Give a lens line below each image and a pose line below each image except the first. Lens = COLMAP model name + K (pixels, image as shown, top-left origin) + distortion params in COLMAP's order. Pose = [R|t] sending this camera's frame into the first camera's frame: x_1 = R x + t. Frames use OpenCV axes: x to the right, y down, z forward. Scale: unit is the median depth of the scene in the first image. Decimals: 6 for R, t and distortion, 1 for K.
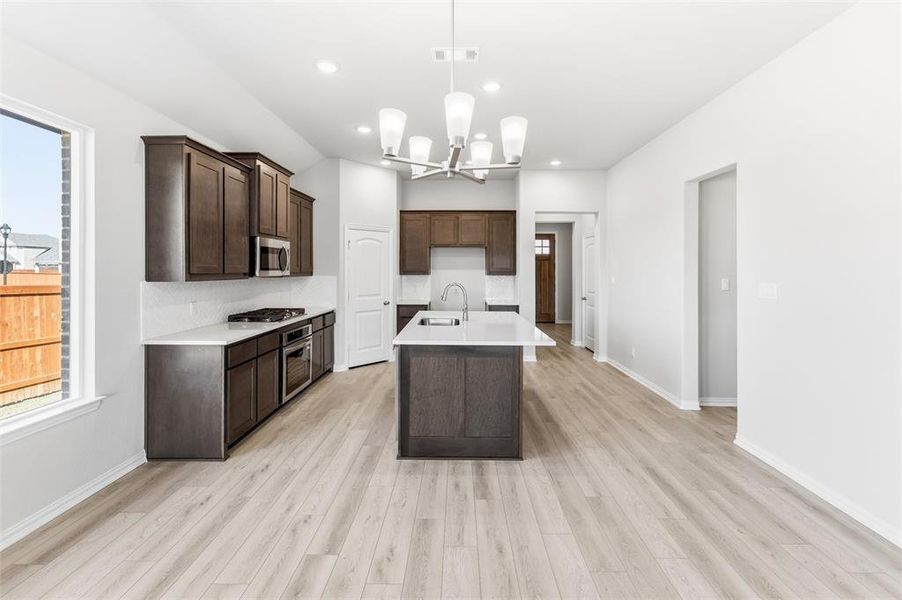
lens RADIAL K [[392.2, 0, 455.0], [0, 392.2, 273.4], [0, 0, 1]] dist [-0.004824, 0.000527]
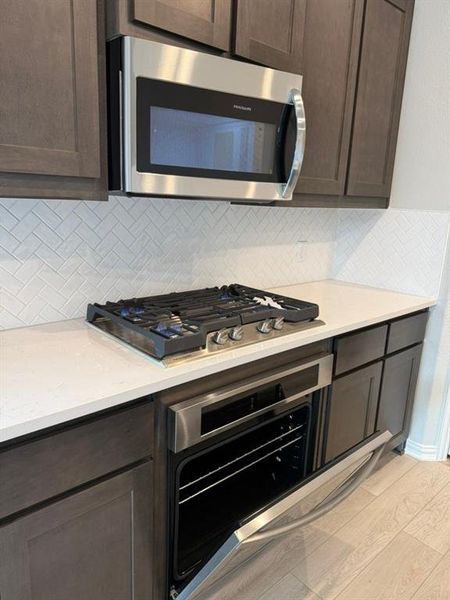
lens RADIAL K [[431.9, 0, 227.5], [0, 431.9, 301.7], [0, 0, 1]] dist [0.036810, 0.000825]
pose [[0.681947, 0.197421, -0.704253, -0.214031], [-0.049141, 0.973074, 0.225195, 0.010473], [0.729748, -0.118963, 0.673287, 0.829718]]
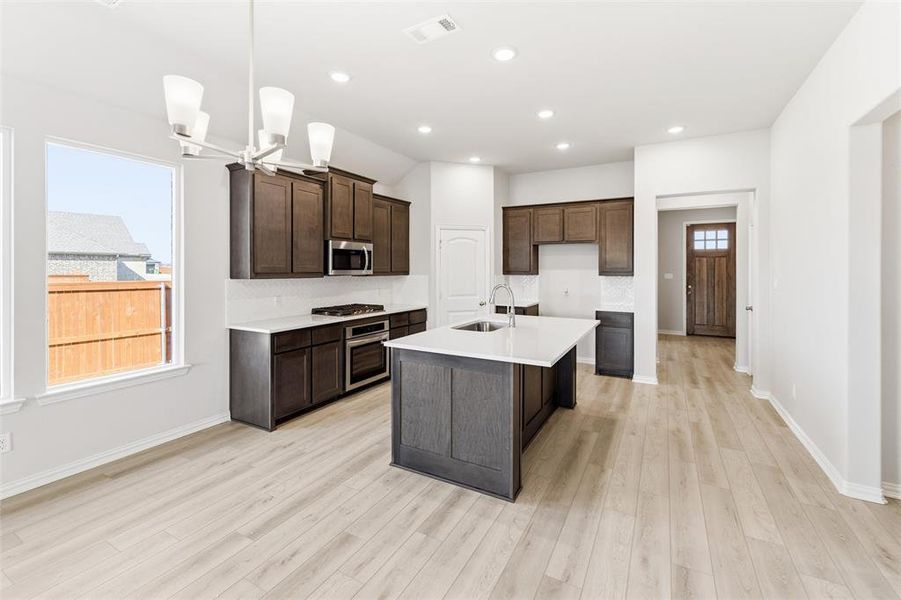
lens RADIAL K [[391.8, 0, 452.2], [0, 391.8, 271.9], [0, 0, 1]] dist [-0.004824, 0.000527]
pose [[0.879456, 0.001440, -0.475978, 0.346961], [-0.003014, 0.999992, -0.002544, -0.000471], [0.475971, 0.003672, 0.879453, 0.171983]]
